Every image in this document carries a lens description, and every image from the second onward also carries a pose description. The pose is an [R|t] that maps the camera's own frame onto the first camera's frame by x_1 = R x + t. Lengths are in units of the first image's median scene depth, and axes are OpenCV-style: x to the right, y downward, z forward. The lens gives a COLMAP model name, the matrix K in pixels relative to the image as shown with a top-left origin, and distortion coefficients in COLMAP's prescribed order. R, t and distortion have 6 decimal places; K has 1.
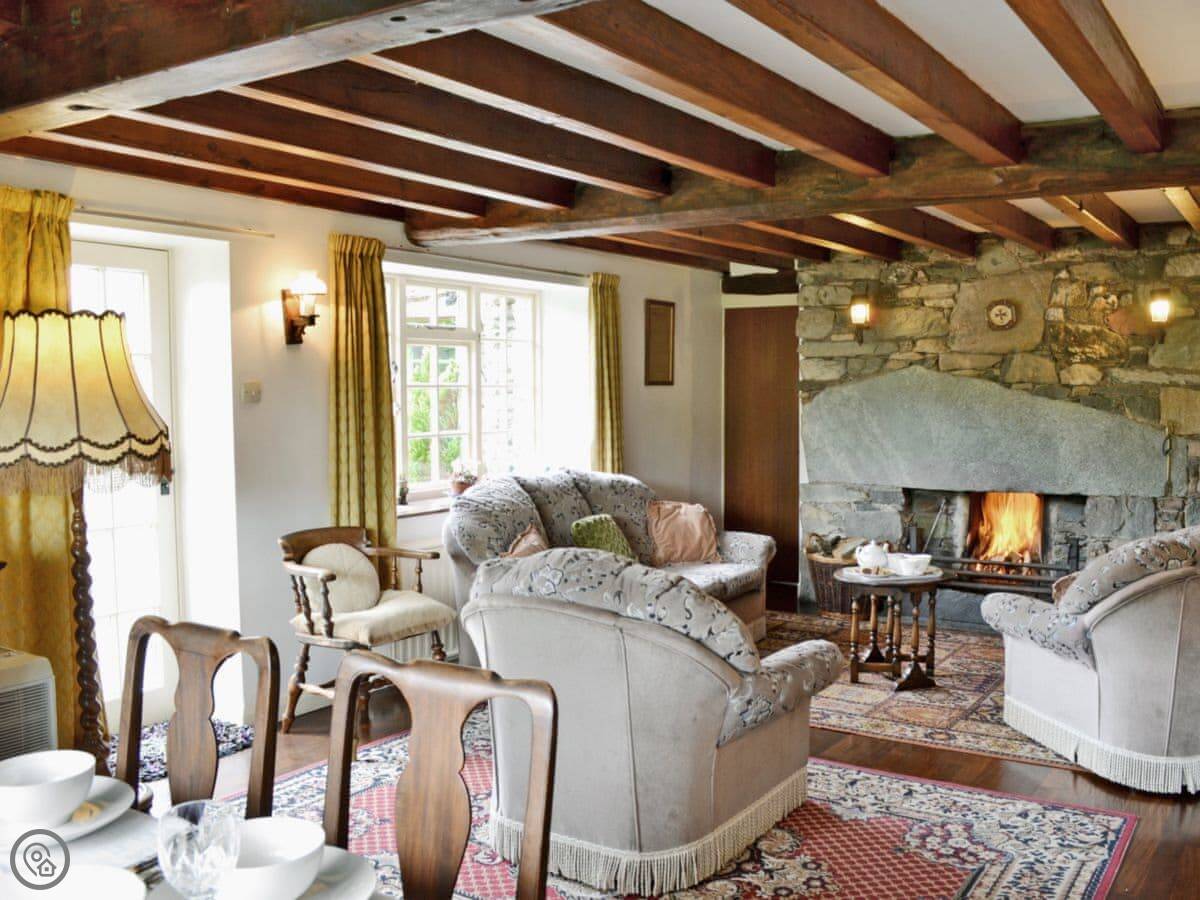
lens RADIAL K [[1147.3, 0, 602.8], [0, 1147.3, 449.4], [0, 0, 1]] dist [-0.056927, 0.000000]
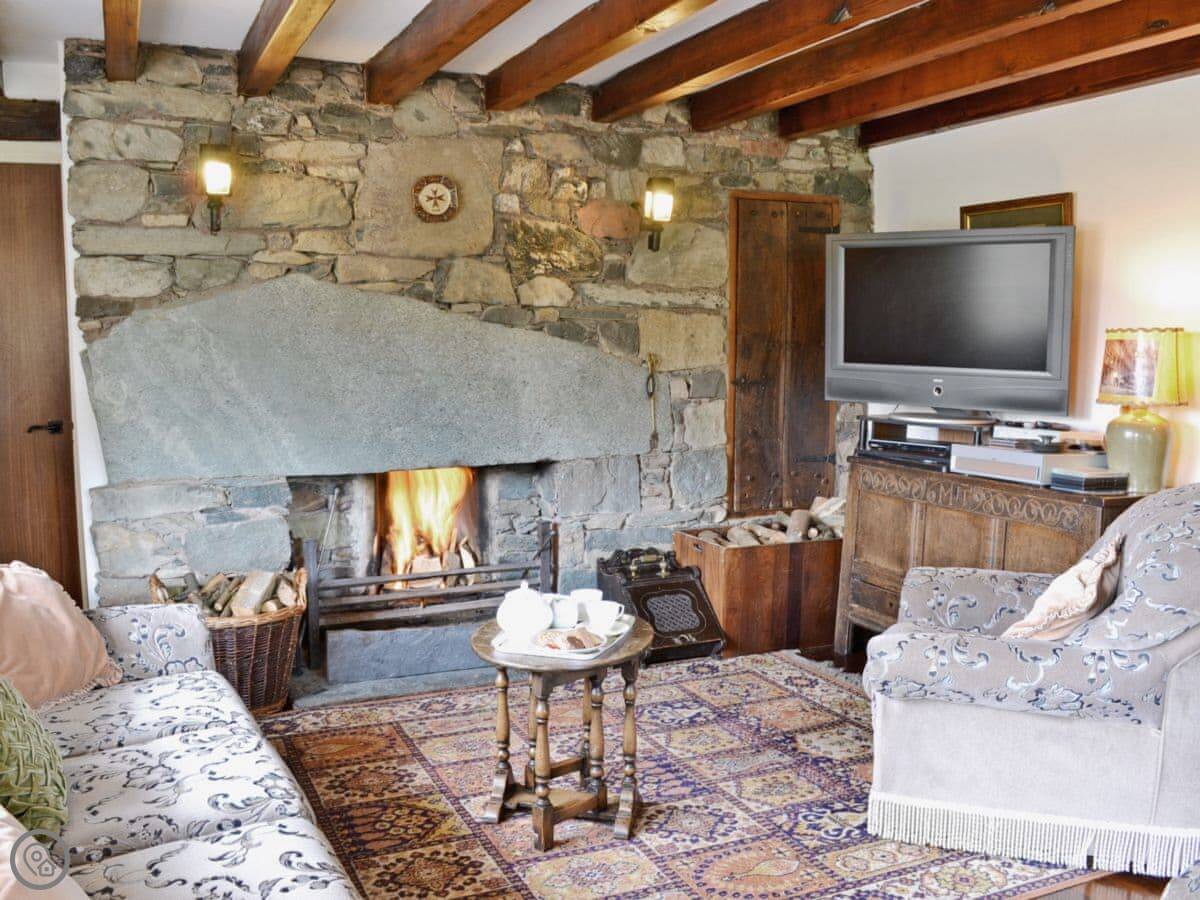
lens RADIAL K [[1147.3, 0, 599.9], [0, 1147.3, 447.8], [0, 0, 1]] dist [-0.056927, 0.000000]
pose [[0.540045, -0.081950, 0.837637, -0.162046], [0.053348, 0.996580, 0.063105, -0.011657], [-0.839944, 0.010607, 0.542570, 0.566951]]
